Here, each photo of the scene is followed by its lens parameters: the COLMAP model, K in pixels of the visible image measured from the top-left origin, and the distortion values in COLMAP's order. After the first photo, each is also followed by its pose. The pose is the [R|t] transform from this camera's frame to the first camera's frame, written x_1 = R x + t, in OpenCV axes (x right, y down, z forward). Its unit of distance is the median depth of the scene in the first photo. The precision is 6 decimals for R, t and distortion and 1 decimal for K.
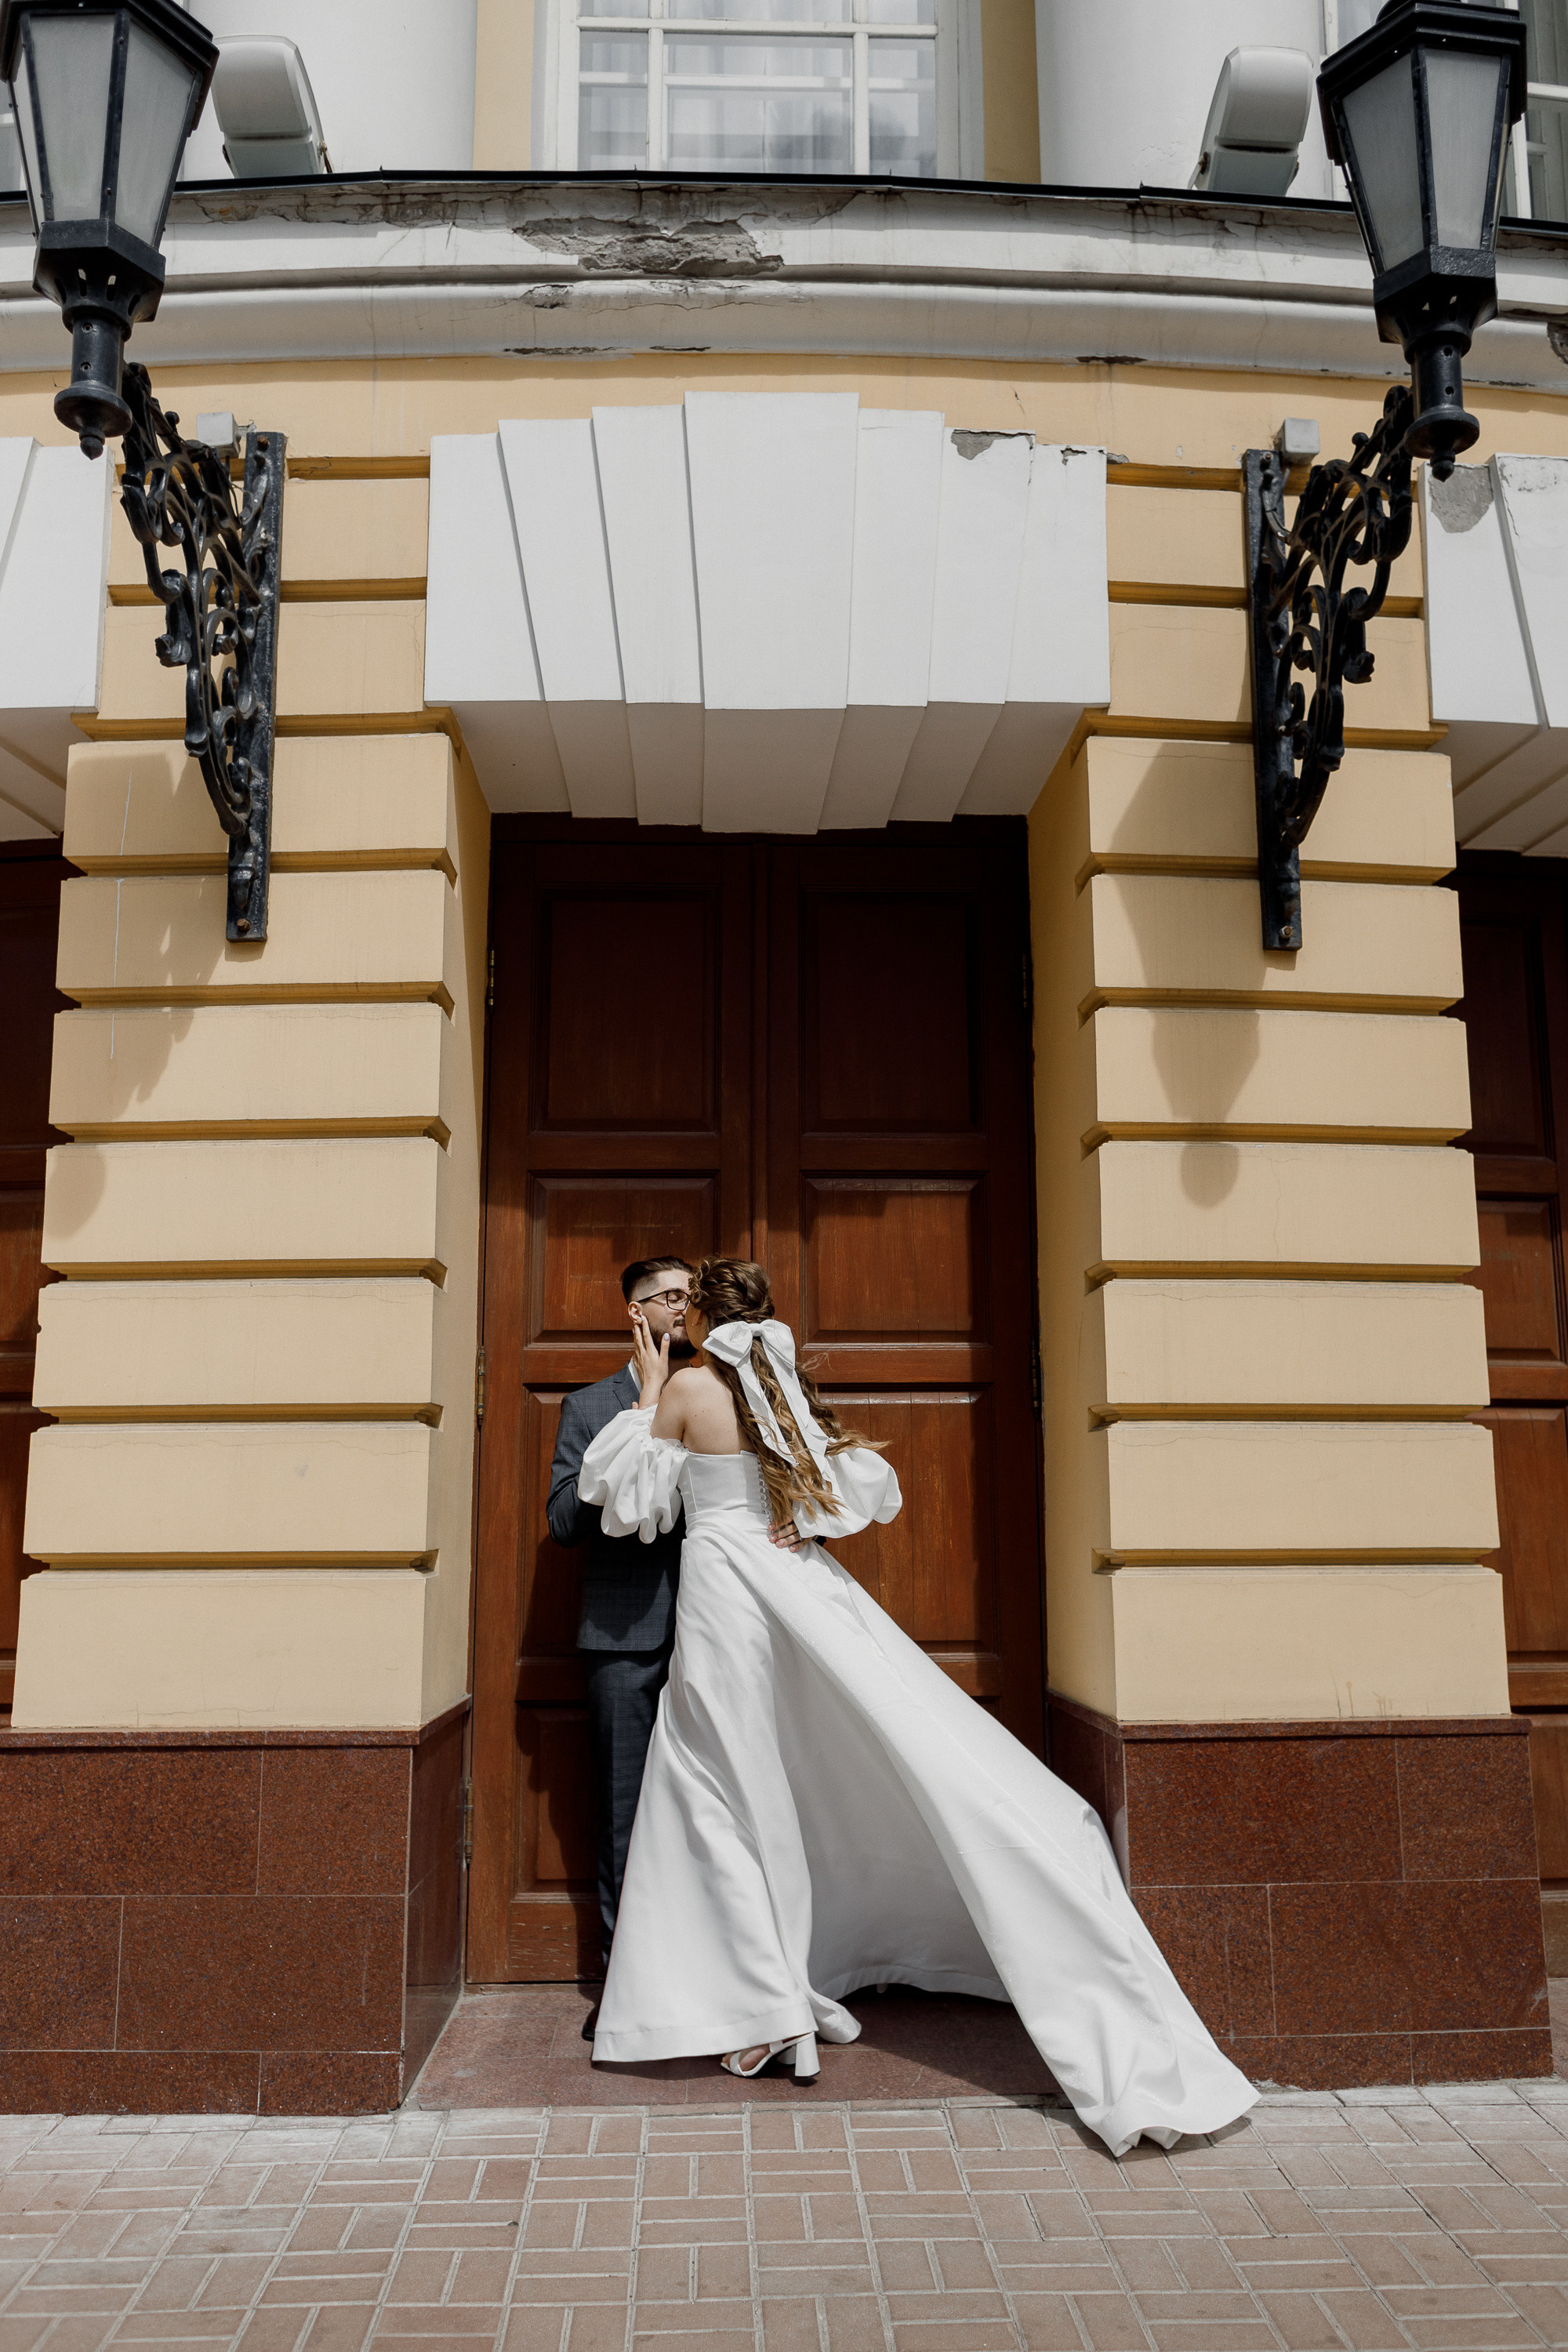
lens RADIAL K [[1951.5, 0, 778.3], [0, 1951.5, 1166.6], [0, 0, 1]] dist [0.030347, -0.023673]
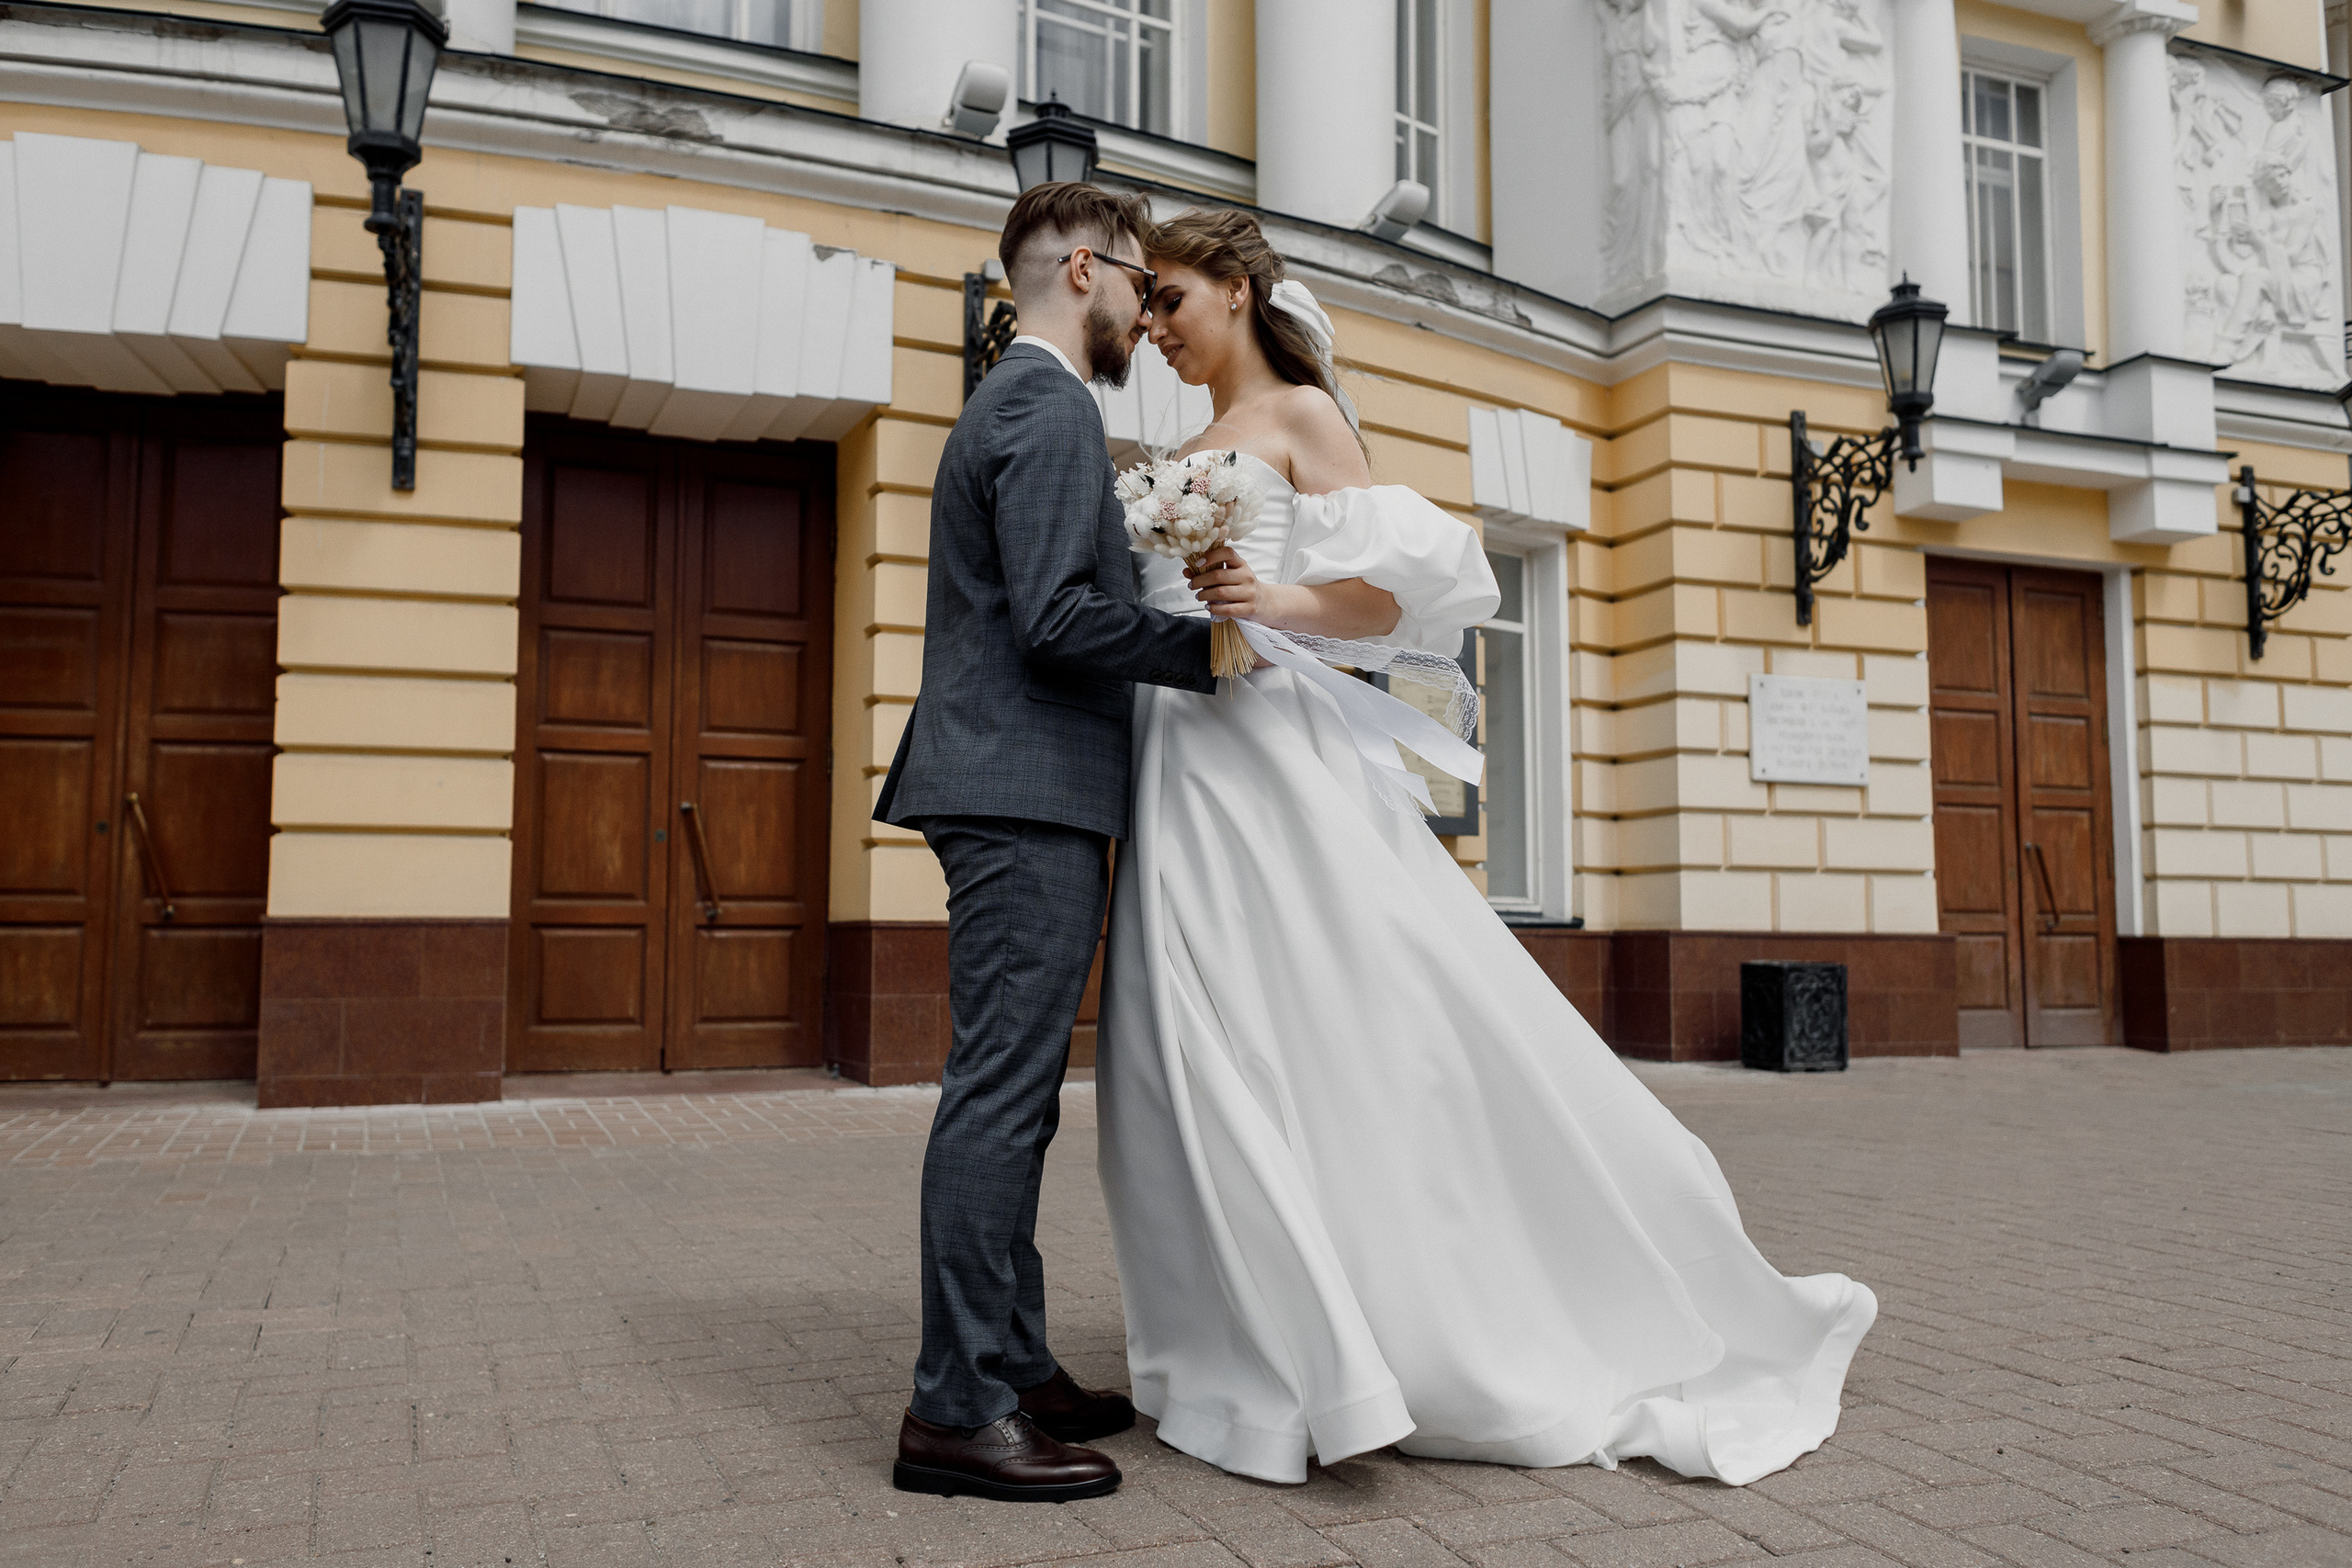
lens RADIAL K [[1951.4, 0, 1210.2], [0, 1951.4, 827.1], [0, 0, 1]] dist [0.030347, -0.023673]
pose [[0.932715, 0.029590, 0.359400, -0.215103], [-0.067244, 0.993419, 0.092720, -0.023718], [-0.354291, -0.110649, 0.928566, -0.937206]]
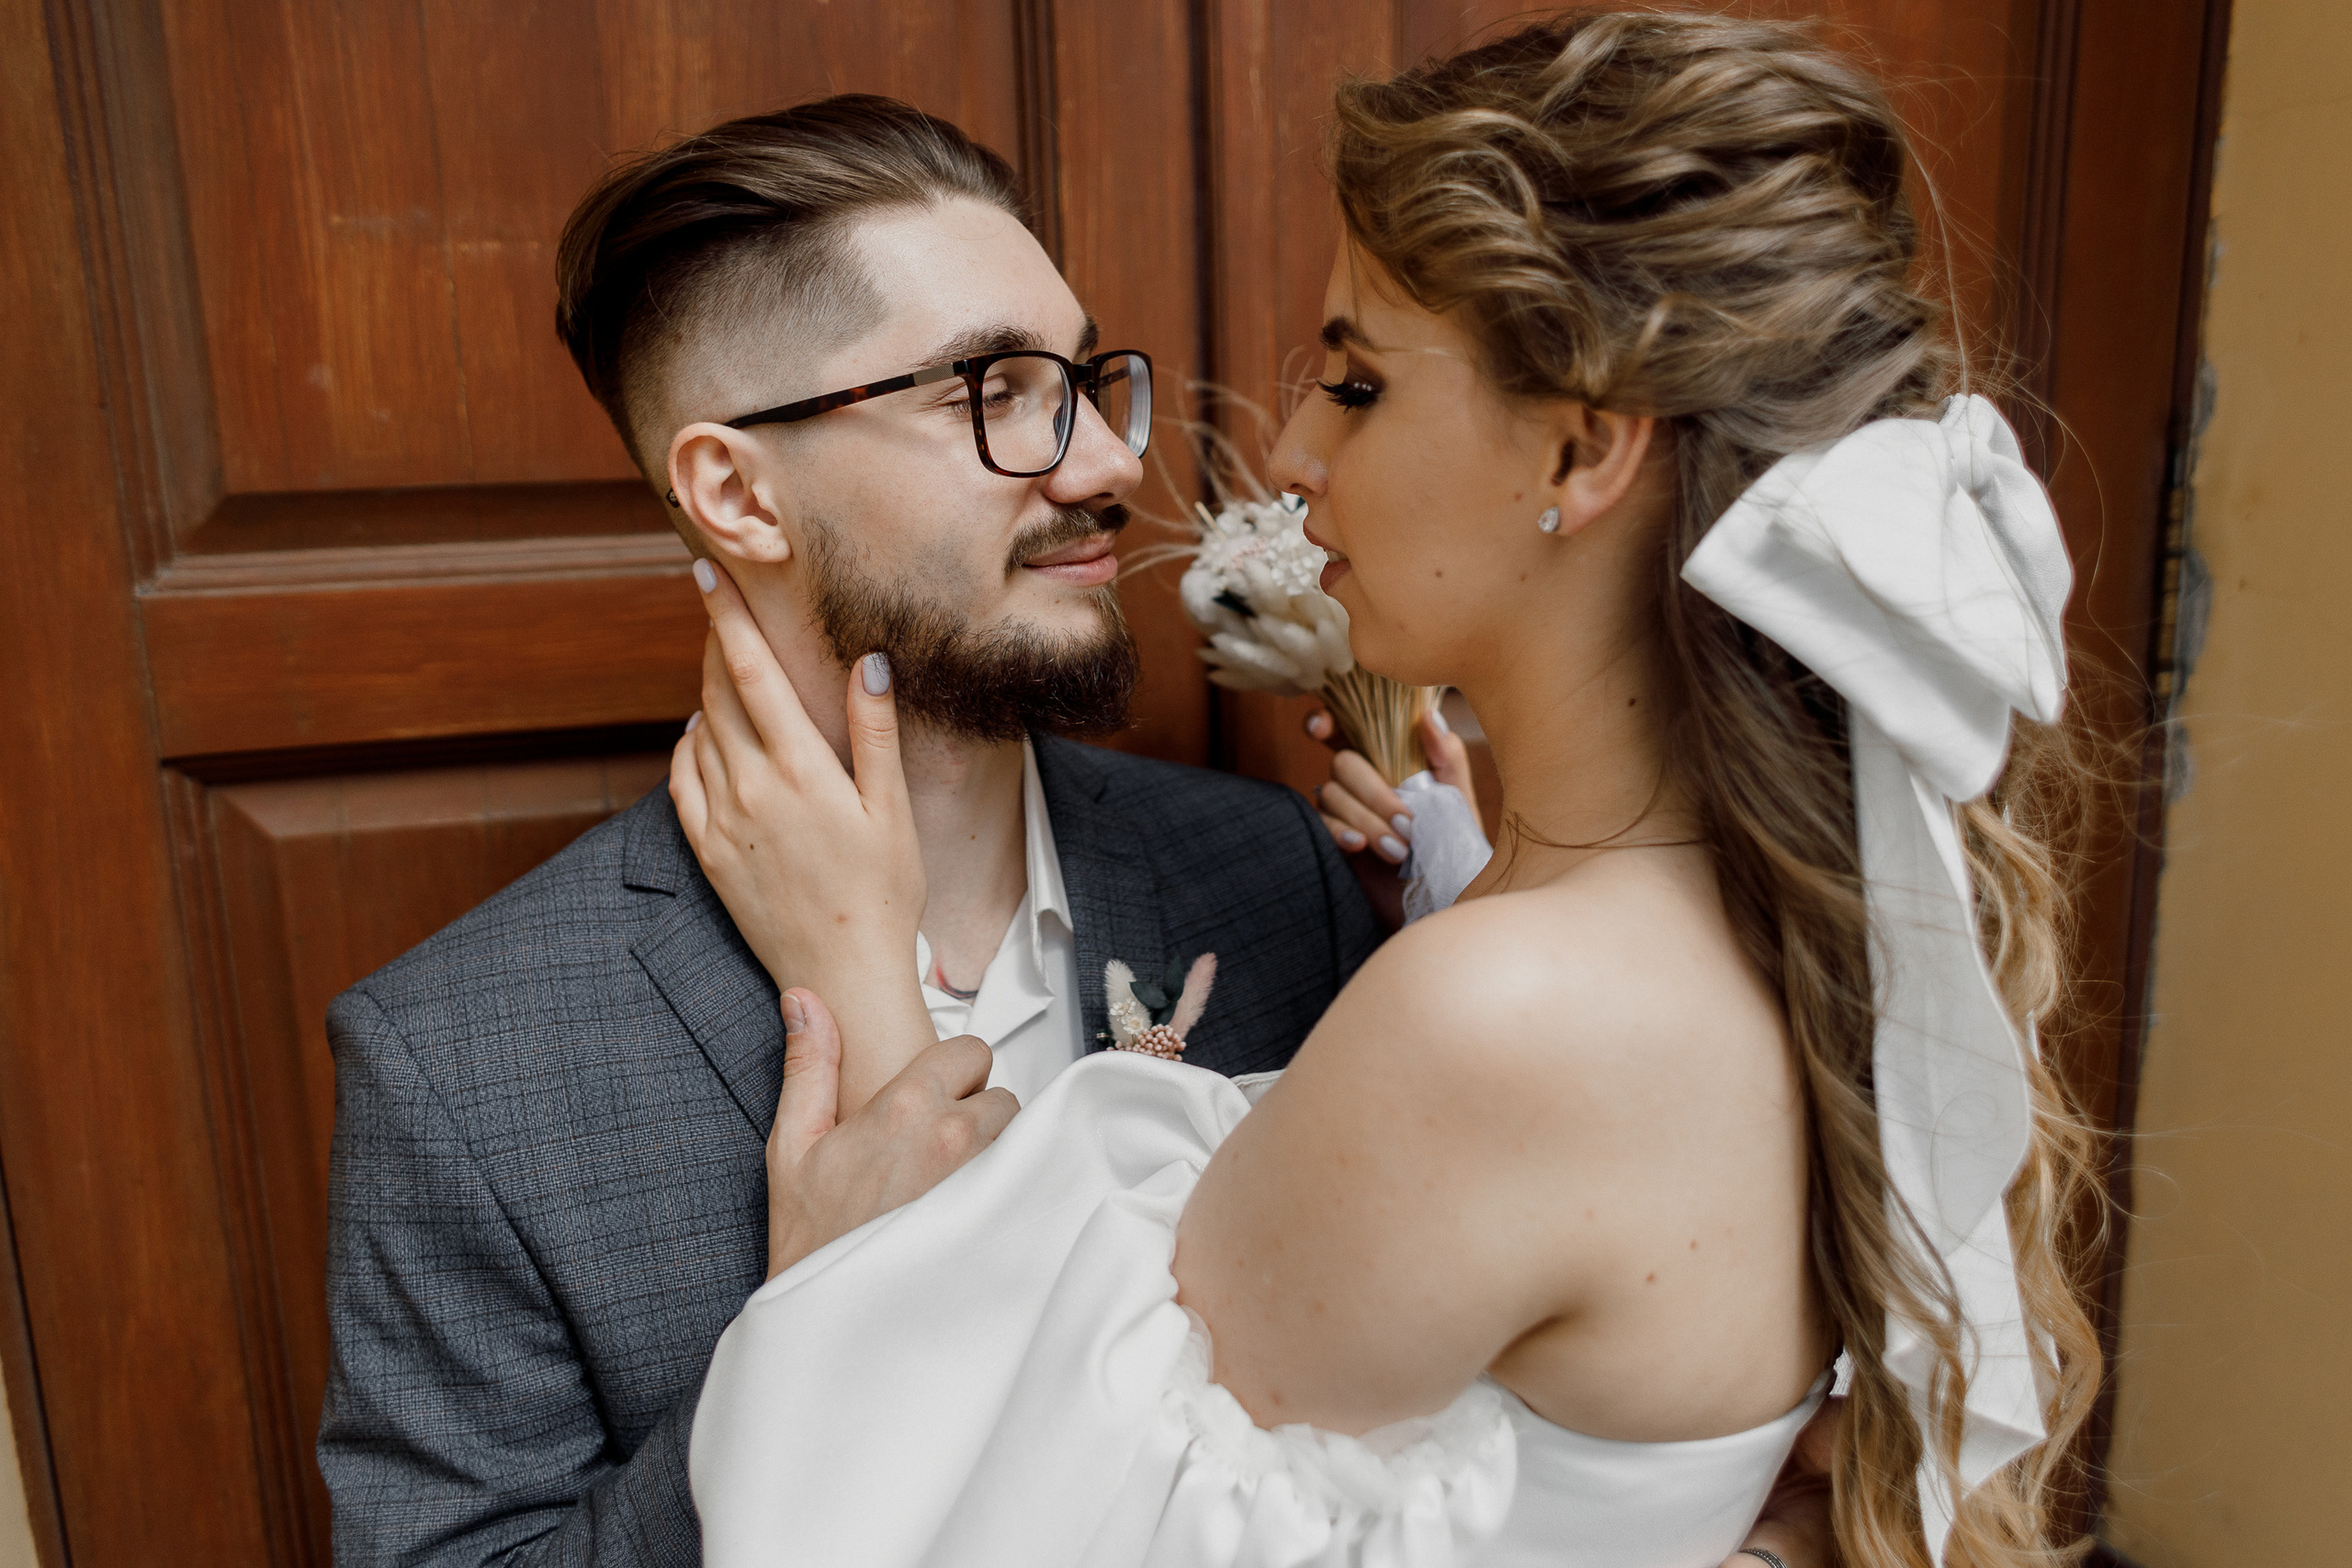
lens RADIAL K [[1951.4, 0, 1222.2], [0, 1951.4, 816.6], [0, 0, 1]] dist [0.030347, -0.023673]
pose [[0.967822, -0.074667, 0.240302, -0.079480], [-0.026140, 0.919965, 0.391129, 0.035078], [-0.250274, -0.384825, 0.888410, 0.866827]]
